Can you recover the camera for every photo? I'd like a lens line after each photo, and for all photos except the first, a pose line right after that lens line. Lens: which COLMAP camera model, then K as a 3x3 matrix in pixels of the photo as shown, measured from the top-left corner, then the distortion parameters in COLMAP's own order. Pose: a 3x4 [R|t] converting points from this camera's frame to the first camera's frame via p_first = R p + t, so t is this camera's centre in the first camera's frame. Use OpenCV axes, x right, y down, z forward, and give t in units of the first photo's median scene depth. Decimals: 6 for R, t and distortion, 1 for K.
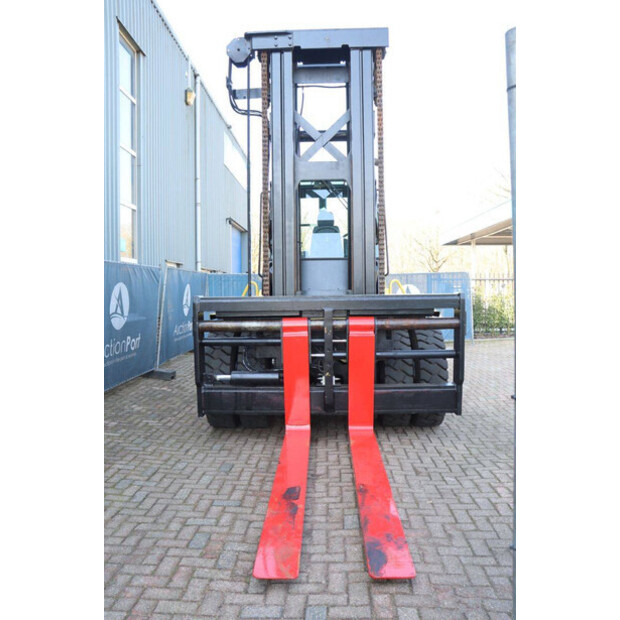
lens RADIAL K [[510.5, 0, 304.6], [0, 510.5, 313.0], [0, 0, 1]] dist [-0.155014, 0.116165]
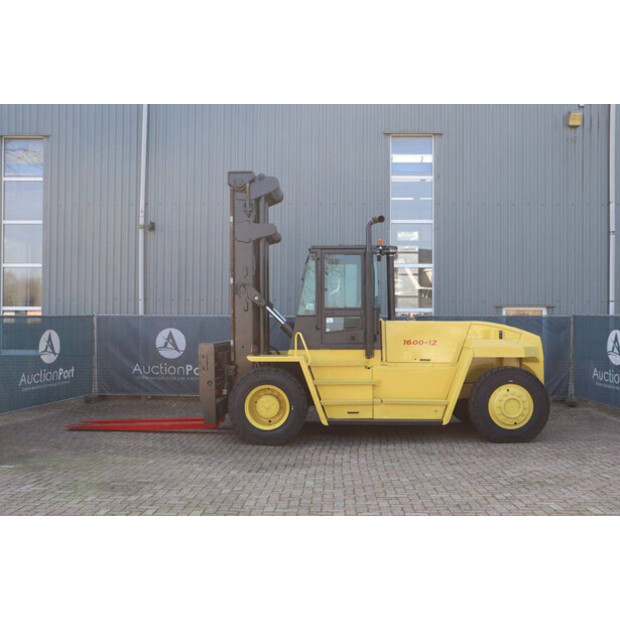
lens RADIAL K [[667.6, 0, 311.1], [0, 667.6, 320.6], [0, 0, 1]] dist [-0.027098, 0.000000]
pose [[0.006927, 0.010149, -0.999925, 2.302942], [-0.048493, 0.998775, 0.009801, -0.143676], [0.998800, 0.048421, 0.007411, 1.276631]]
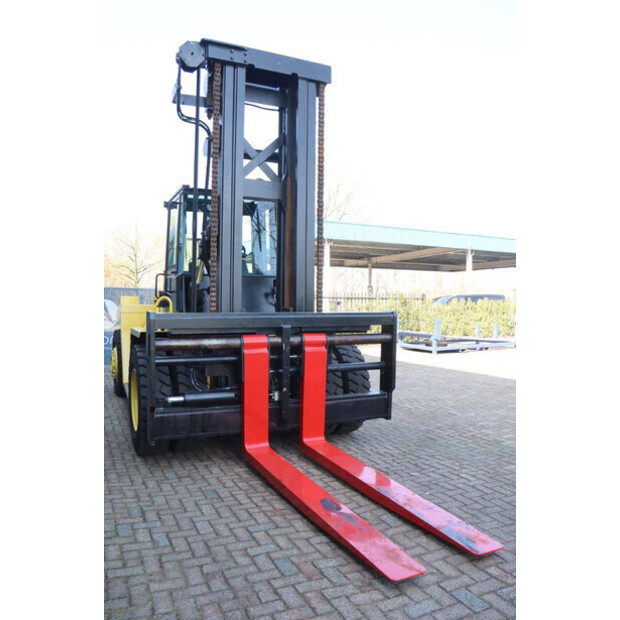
lens RADIAL K [[510.5, 0, 304.5], [0, 510.5, 312.2], [0, 0, 1]] dist [-0.155014, 0.116165]
pose [[0.885696, 0.010129, 0.464156, -0.386768], [0.004595, 0.999522, -0.030582, -0.003932], [-0.464244, 0.029219, 0.885225, 0.070866]]
